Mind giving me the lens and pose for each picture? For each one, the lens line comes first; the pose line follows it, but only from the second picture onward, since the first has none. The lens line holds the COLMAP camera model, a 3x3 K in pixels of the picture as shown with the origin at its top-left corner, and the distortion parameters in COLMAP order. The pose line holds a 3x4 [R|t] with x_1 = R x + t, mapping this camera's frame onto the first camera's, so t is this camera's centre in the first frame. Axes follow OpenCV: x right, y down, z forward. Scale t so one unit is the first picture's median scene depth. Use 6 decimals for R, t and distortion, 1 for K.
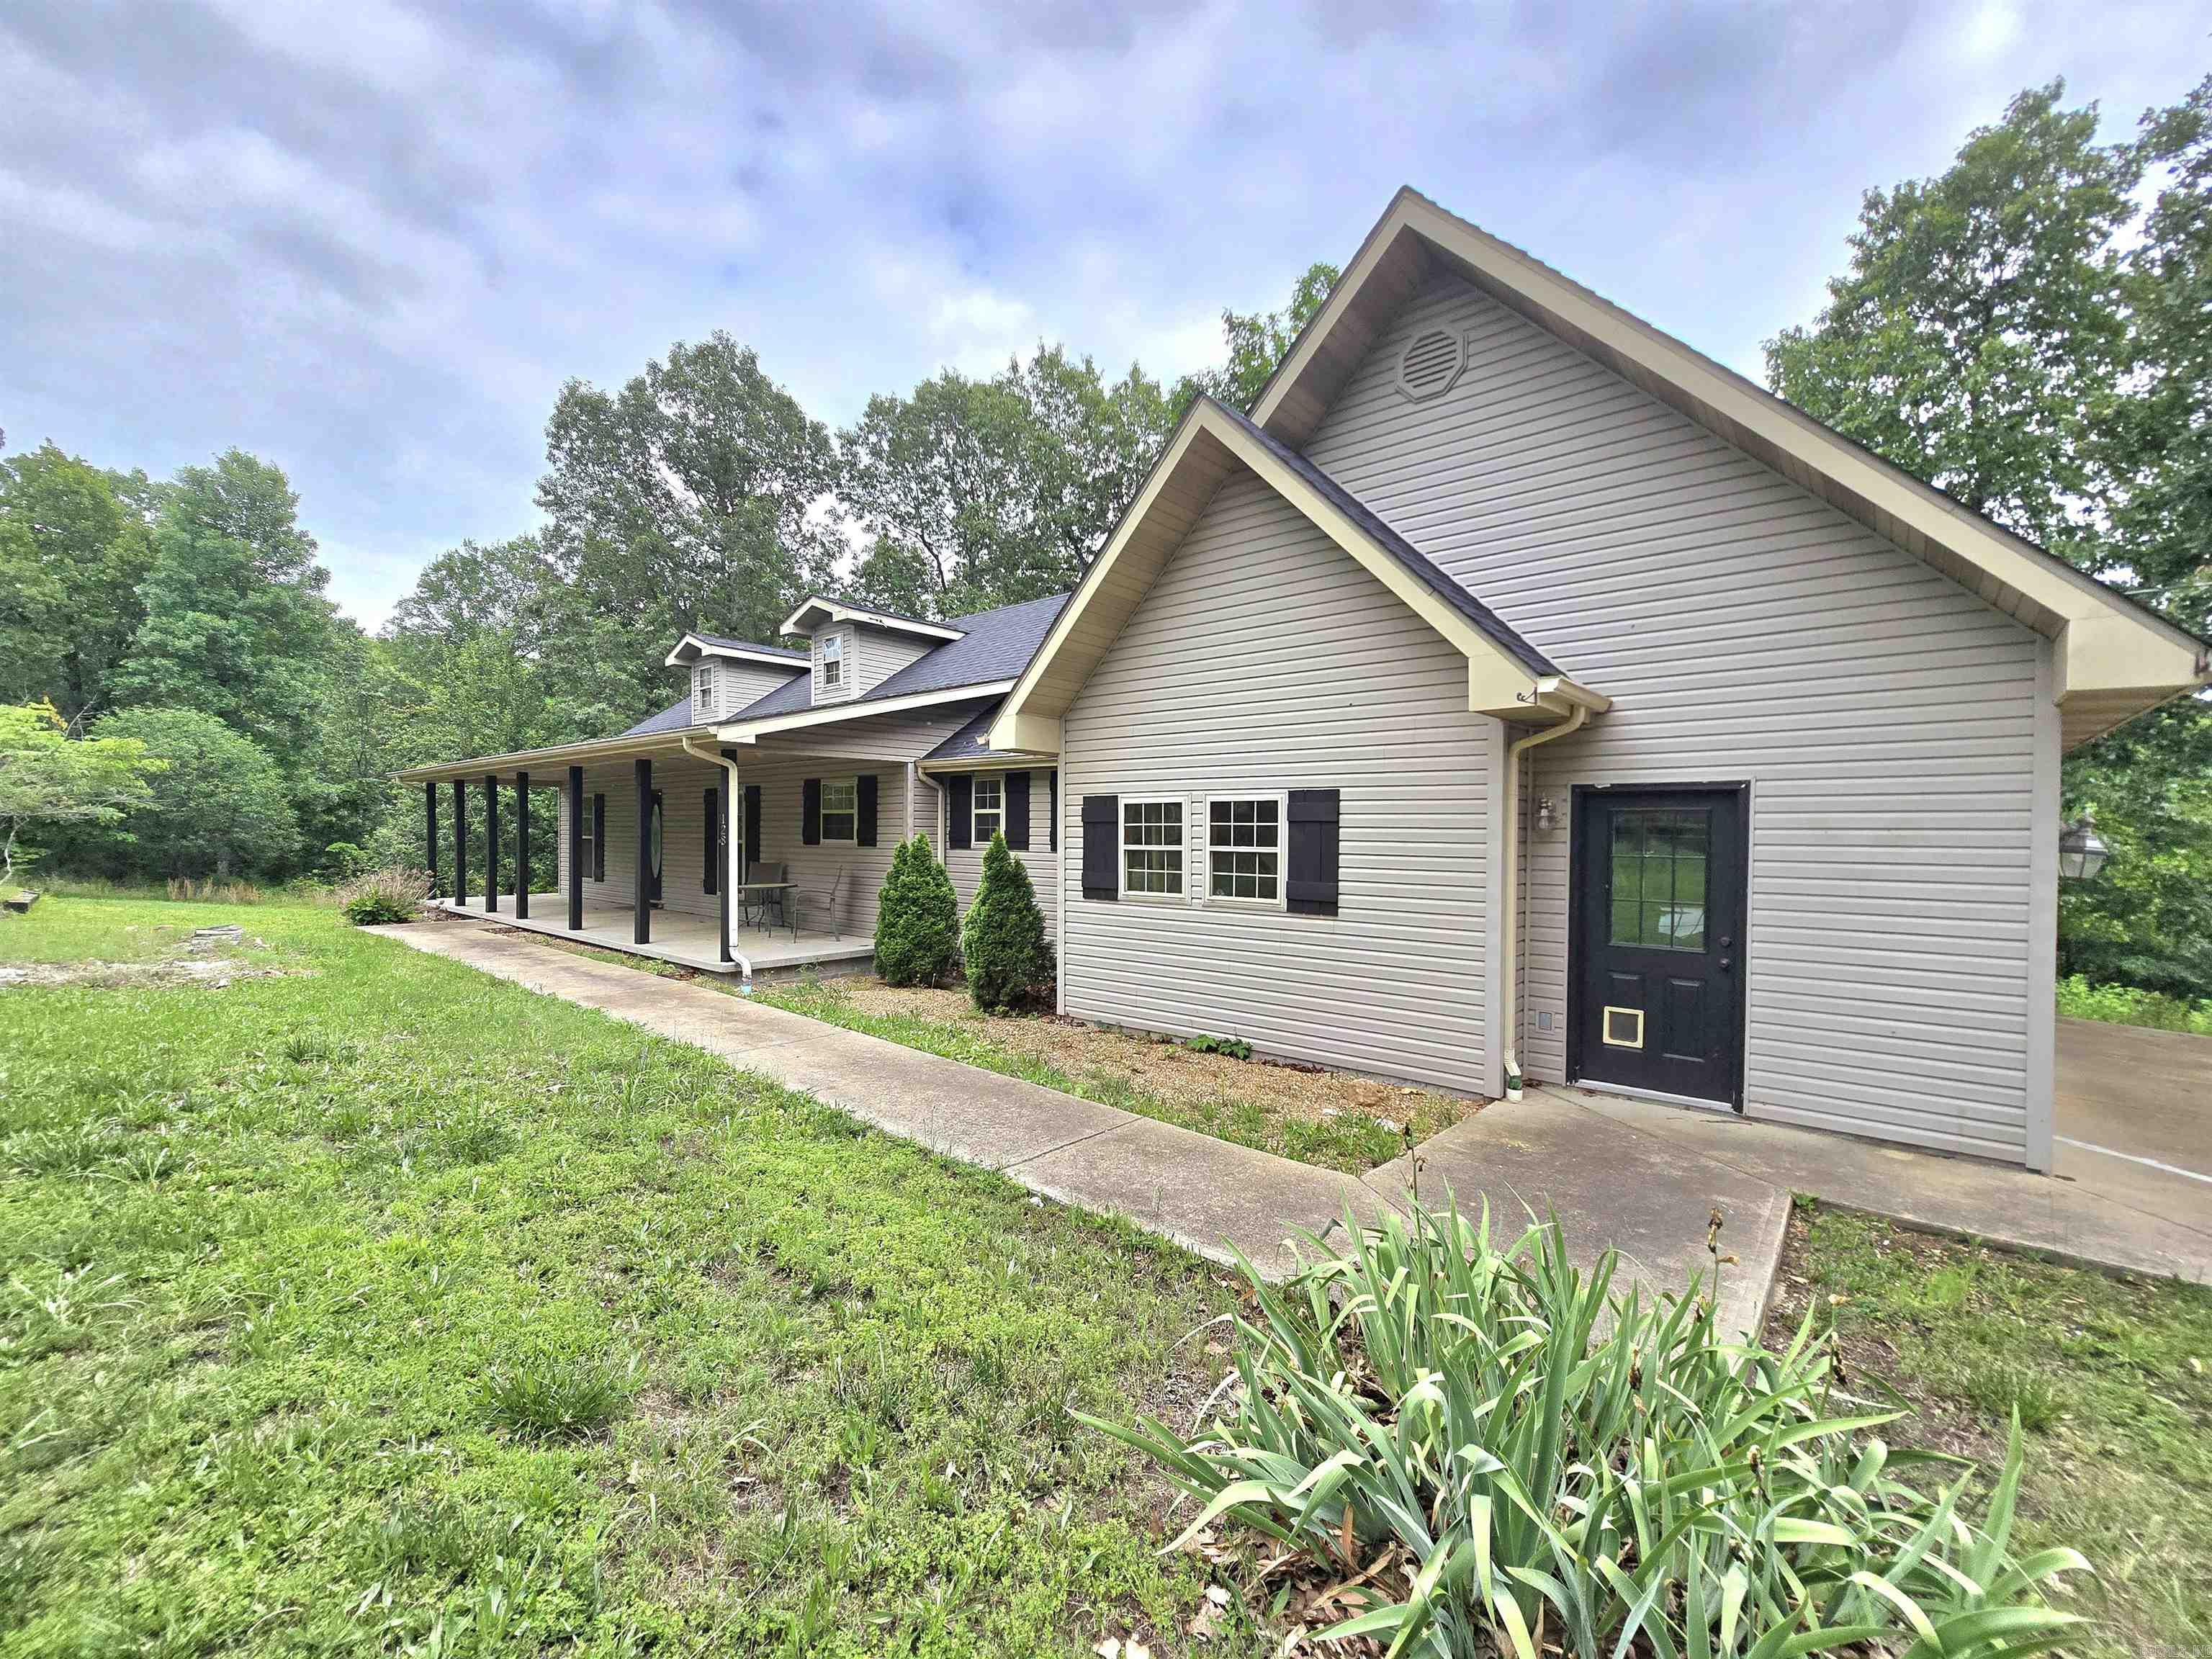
lens RADIAL K [[927.7, 0, 1106.0], [0, 927.7, 829.5], [0, 0, 1]] dist [0.001847, 0.000117]
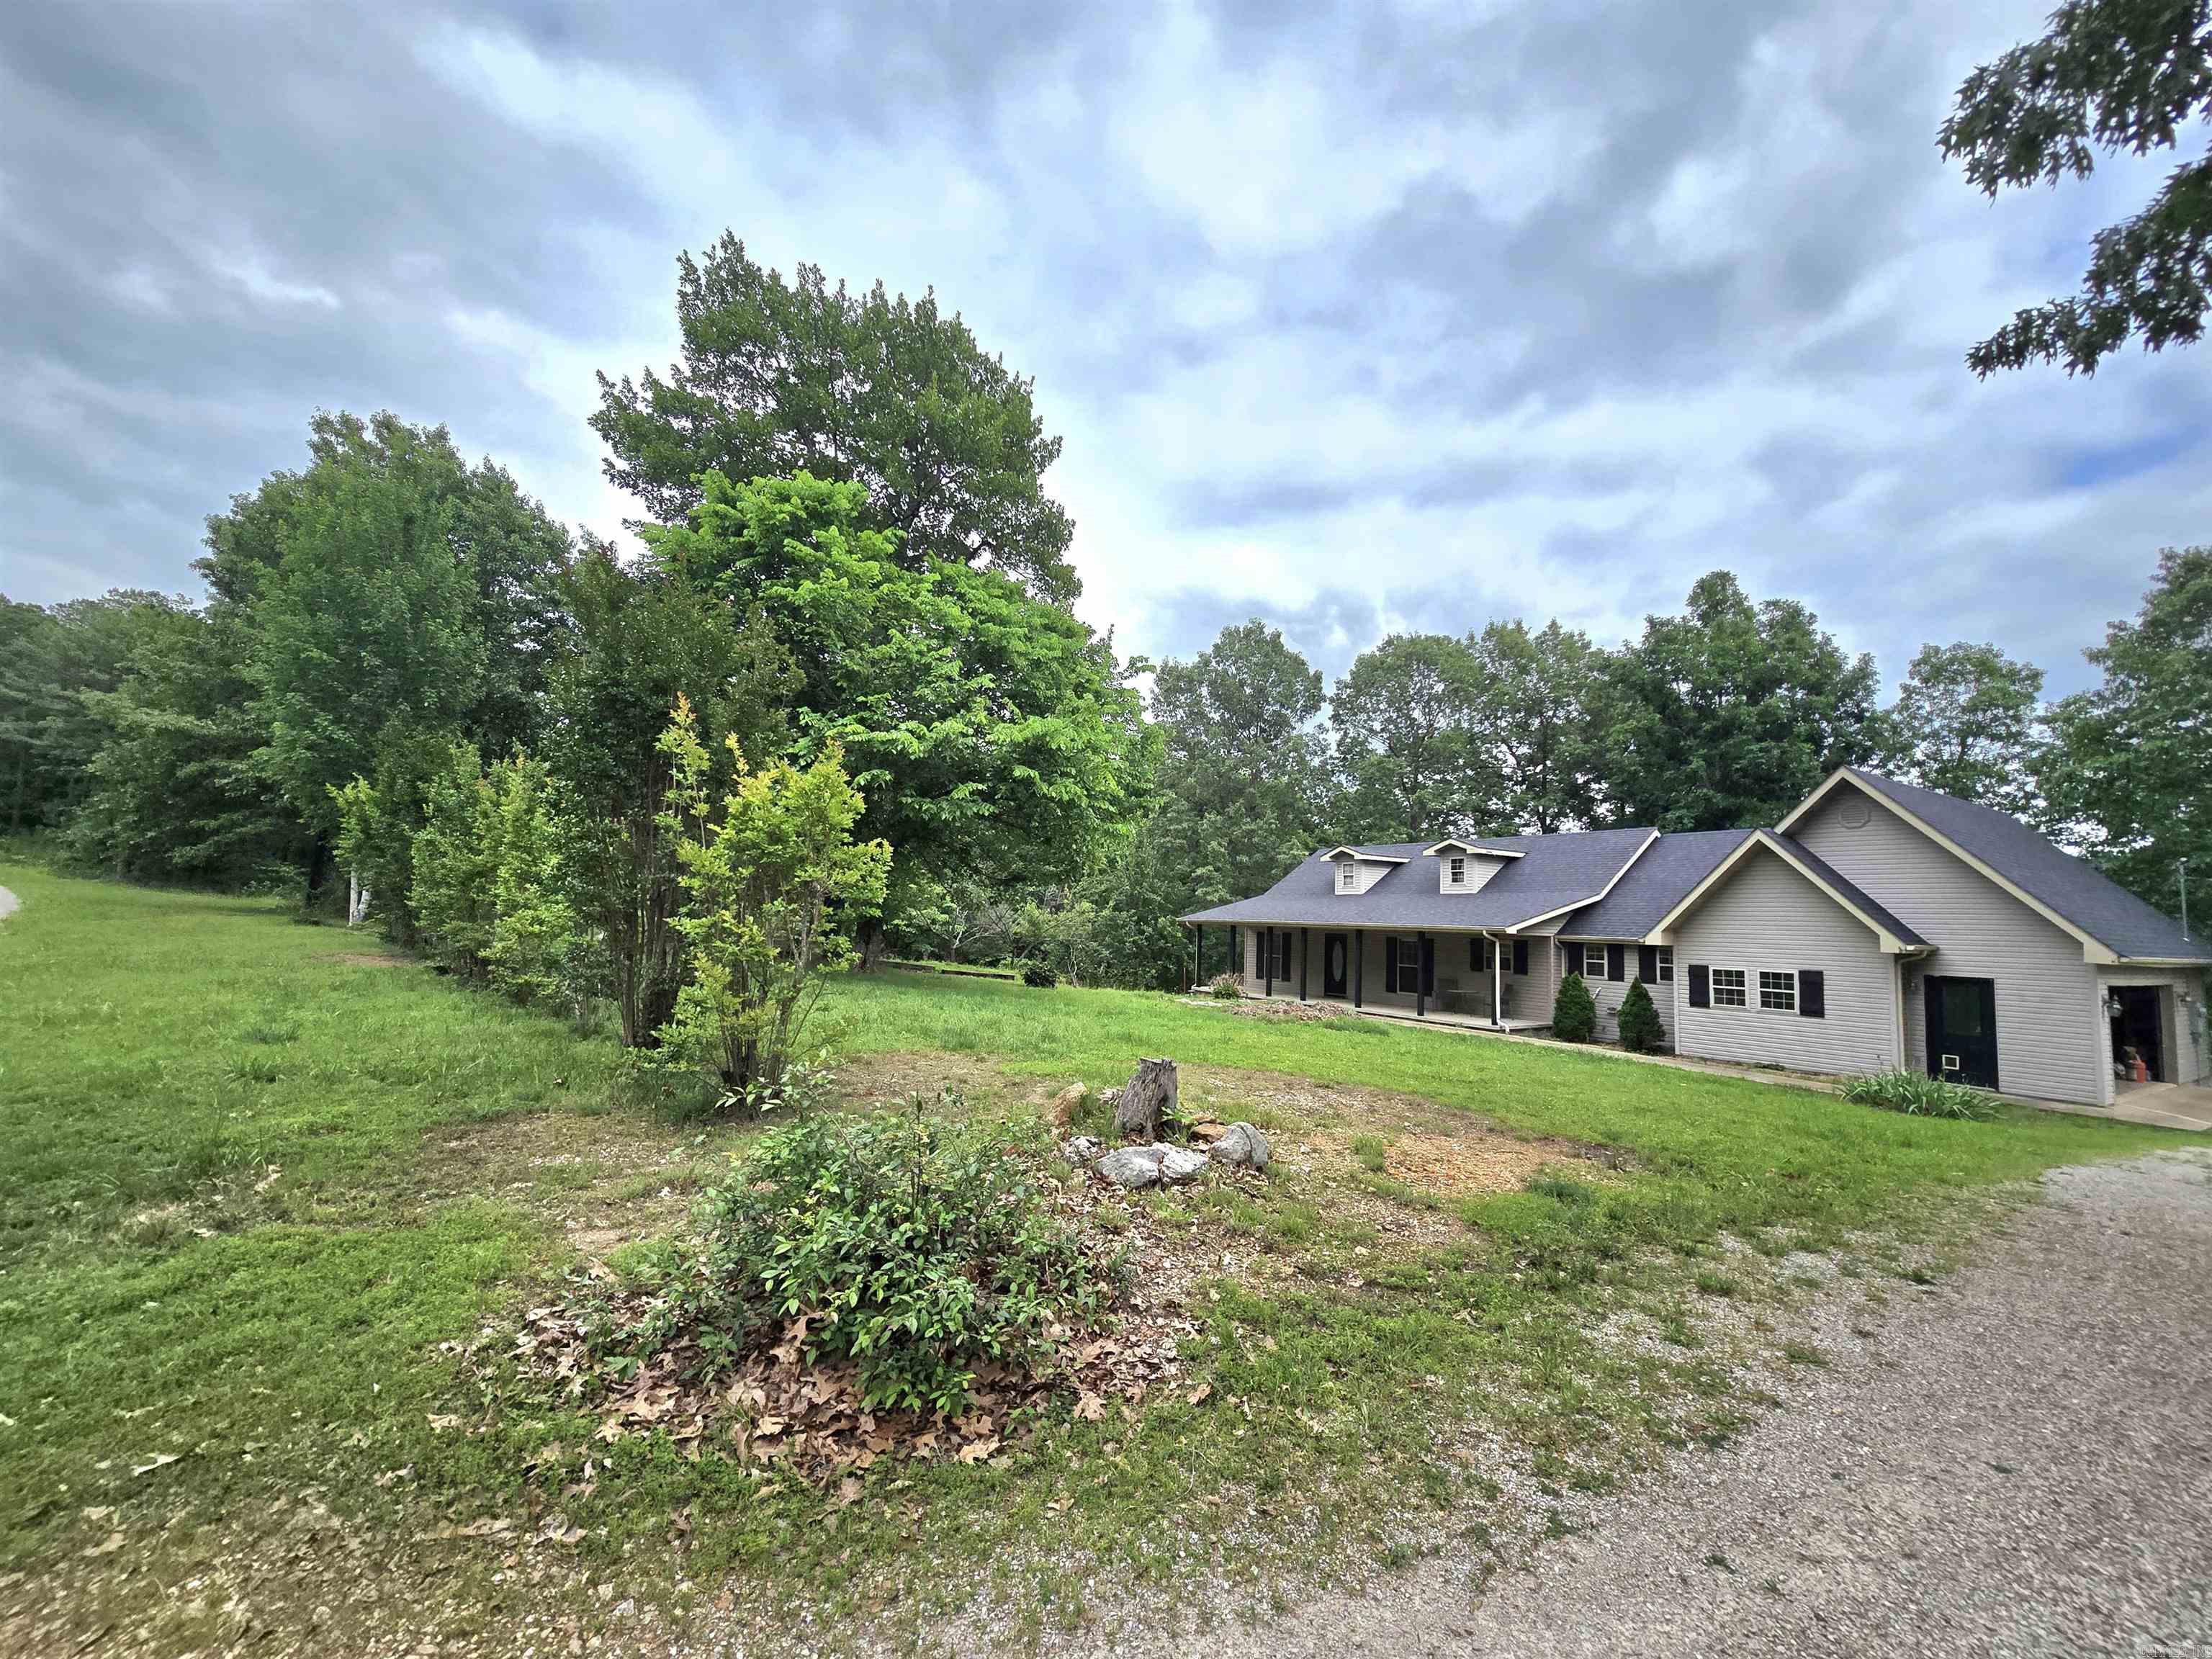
lens RADIAL K [[899.0, 0, 1099.5], [0, 899.0, 839.3], [0, 0, 1]] dist [-0.003863, -0.000352]
pose [[0.950661, -0.006556, -0.310161, -0.858715], [-0.023196, 0.995476, -0.092141, -0.123199], [0.309362, 0.094790, 0.946208, -1.985378]]
